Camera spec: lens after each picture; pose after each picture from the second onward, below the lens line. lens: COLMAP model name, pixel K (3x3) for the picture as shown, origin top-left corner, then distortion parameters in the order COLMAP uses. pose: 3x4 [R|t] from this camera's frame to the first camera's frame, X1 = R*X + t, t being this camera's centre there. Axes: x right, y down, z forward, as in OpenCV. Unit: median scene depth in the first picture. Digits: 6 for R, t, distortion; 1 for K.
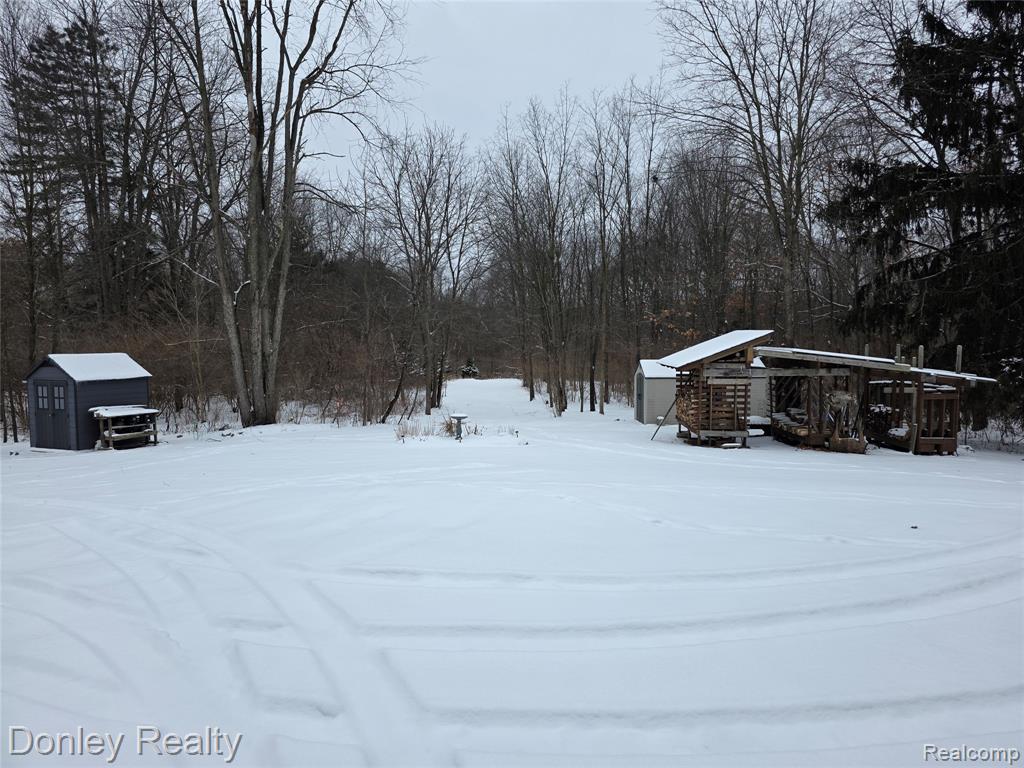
lens RADIAL K [[688.7, 0, 511.2], [0, 688.7, 378.5], [0, 0, 1]] dist [0.070799, -0.067913]
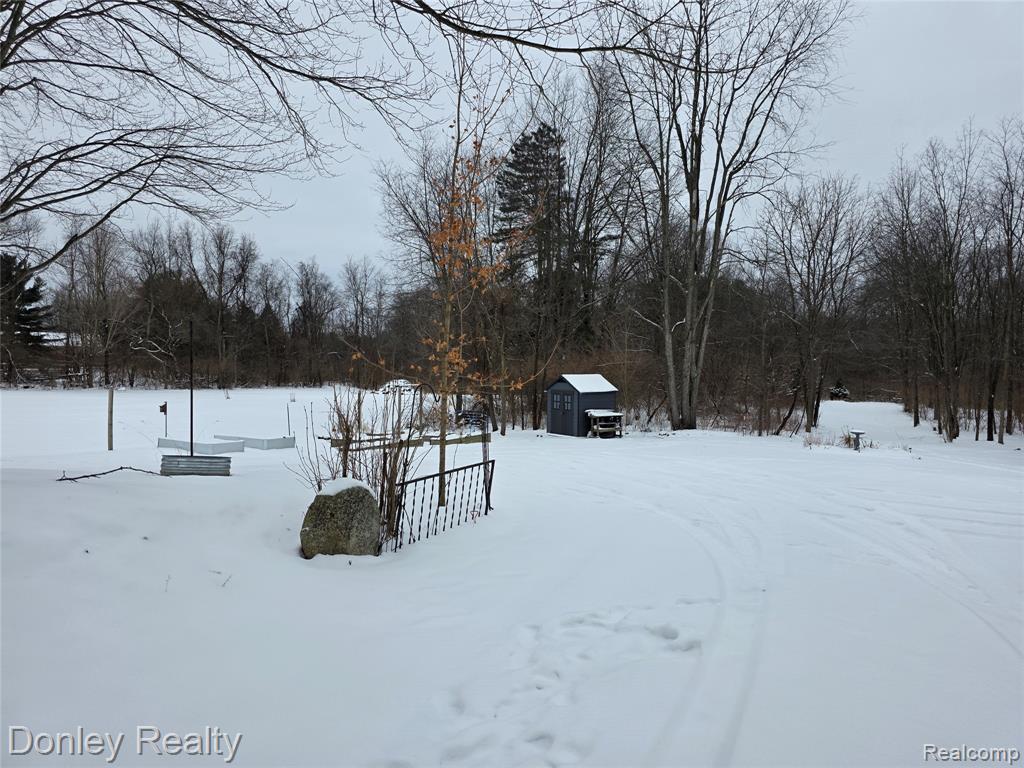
lens RADIAL K [[688.7, 0, 511.2], [0, 688.7, 384.1], [0, 0, 1]] dist [0.070799, -0.067913]
pose [[0.882565, 0.034564, -0.468918, -0.031185], [-0.041023, 0.999152, -0.003563, -0.002254], [0.468398, 0.022381, 0.883234, -0.351658]]
